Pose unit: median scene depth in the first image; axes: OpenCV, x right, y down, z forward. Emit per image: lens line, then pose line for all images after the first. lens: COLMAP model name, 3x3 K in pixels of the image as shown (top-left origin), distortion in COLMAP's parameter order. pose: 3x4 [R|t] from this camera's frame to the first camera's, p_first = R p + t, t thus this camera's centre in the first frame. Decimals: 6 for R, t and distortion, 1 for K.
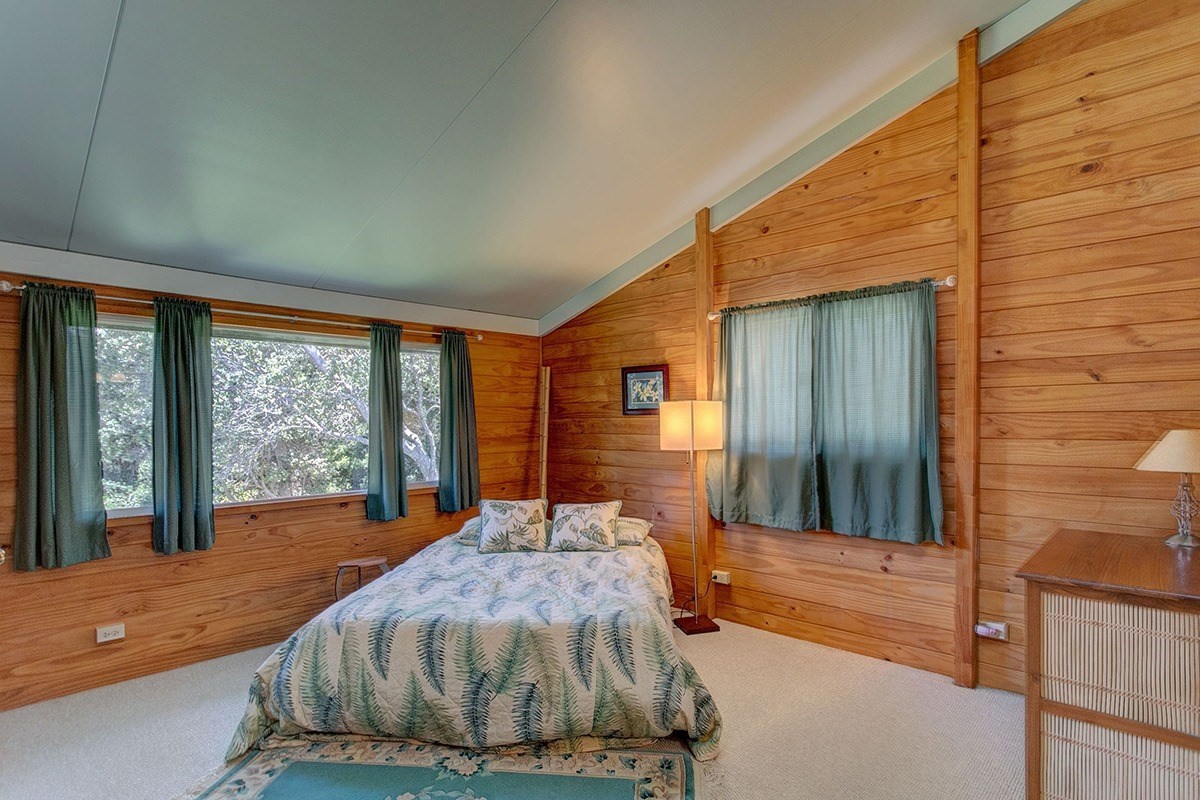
lens RADIAL K [[609.1, 0, 596.9], [0, 609.1, 426.8], [0, 0, 1]] dist [-0.008297, 0.000185]
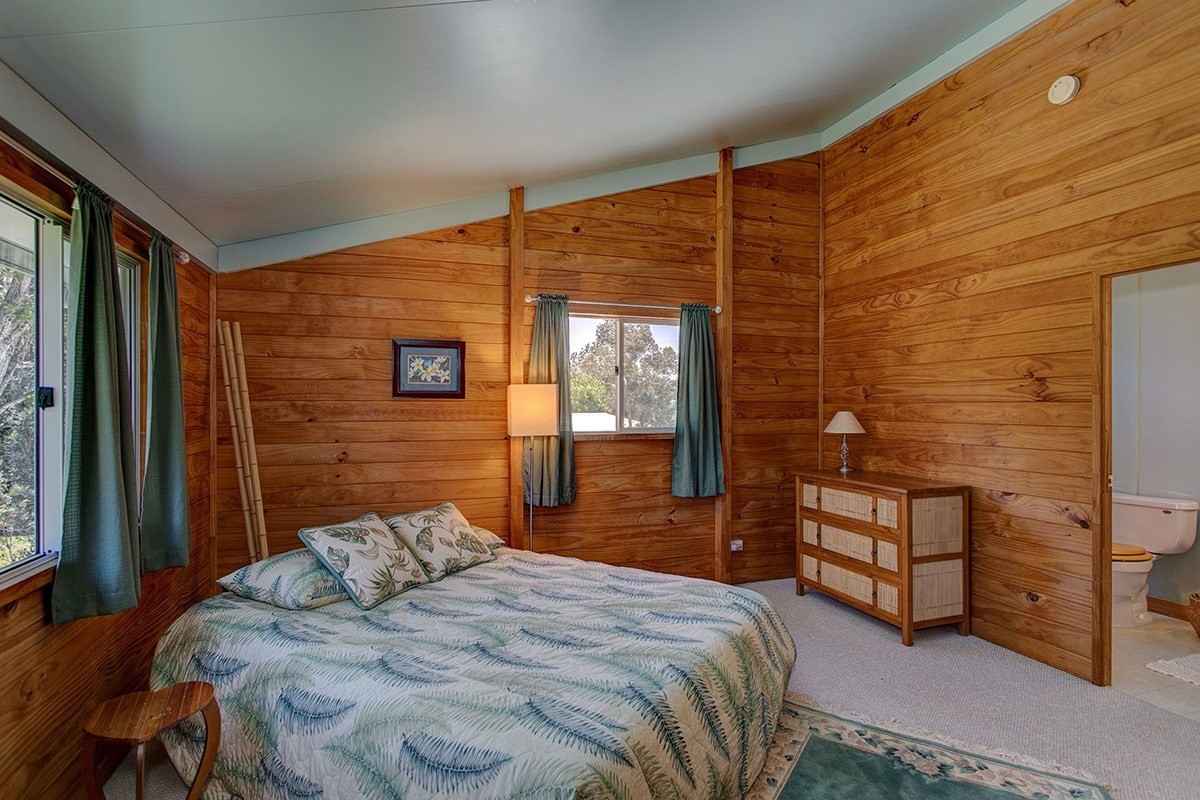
lens RADIAL K [[564.9, 0, 599.5], [0, 564.9, 404.0], [0, 0, 1]] dist [-0.000720, 0.002693]
pose [[0.473599, 0.010964, 0.880672, -0.564664], [0.005402, 0.999868, -0.015353, 0.002500], [-0.880724, 0.012029, 0.473477, 0.472790]]
